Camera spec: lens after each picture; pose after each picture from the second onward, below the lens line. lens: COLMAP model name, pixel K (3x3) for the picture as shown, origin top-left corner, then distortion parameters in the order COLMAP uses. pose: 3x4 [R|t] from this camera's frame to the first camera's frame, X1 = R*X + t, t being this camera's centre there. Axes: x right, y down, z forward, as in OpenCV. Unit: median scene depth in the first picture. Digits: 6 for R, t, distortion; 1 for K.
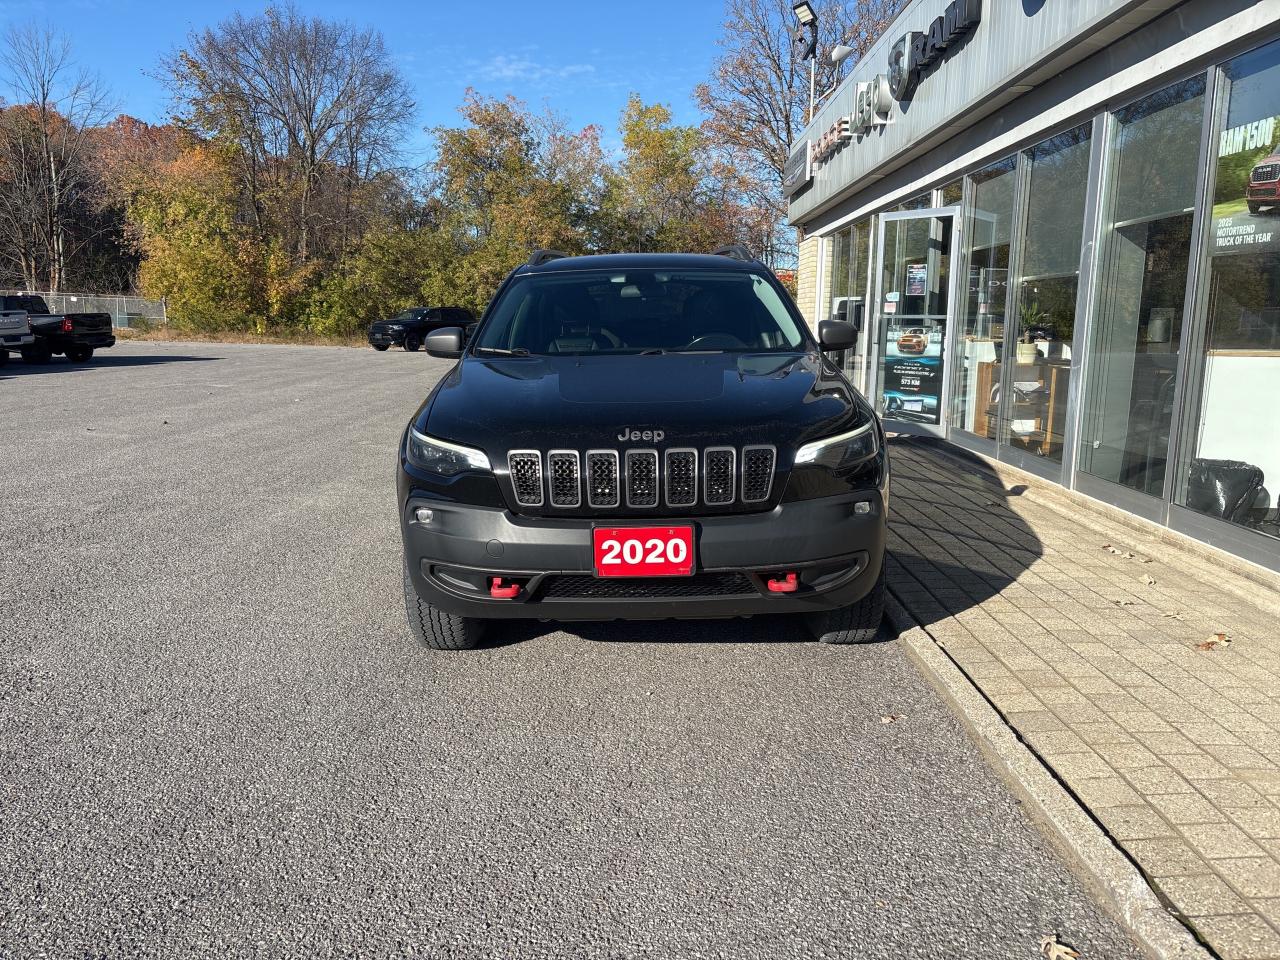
lens RADIAL K [[969.6, 0, 630.3], [0, 969.6, 488.8], [0, 0, 1]] dist [0.036316, -0.032907]
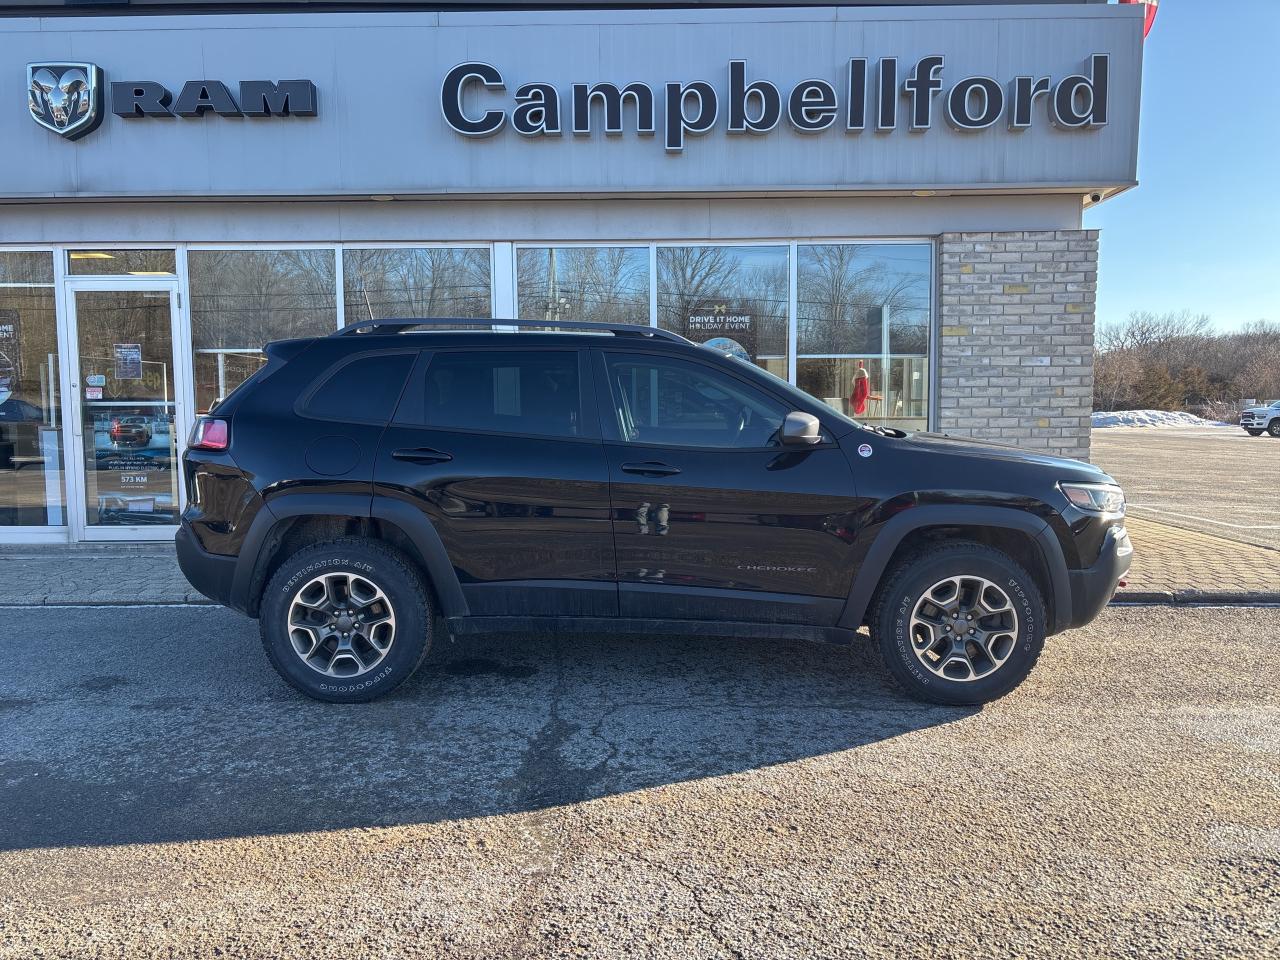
lens RADIAL K [[969.6, 0, 629.5], [0, 969.6, 480.6], [0, 0, 1]] dist [0.036316, -0.032907]
pose [[-0.000708, -0.083907, 0.996473, -0.531352], [0.179128, 0.980346, 0.082676, -0.100396], [-0.983825, 0.178555, 0.014336, 0.562390]]
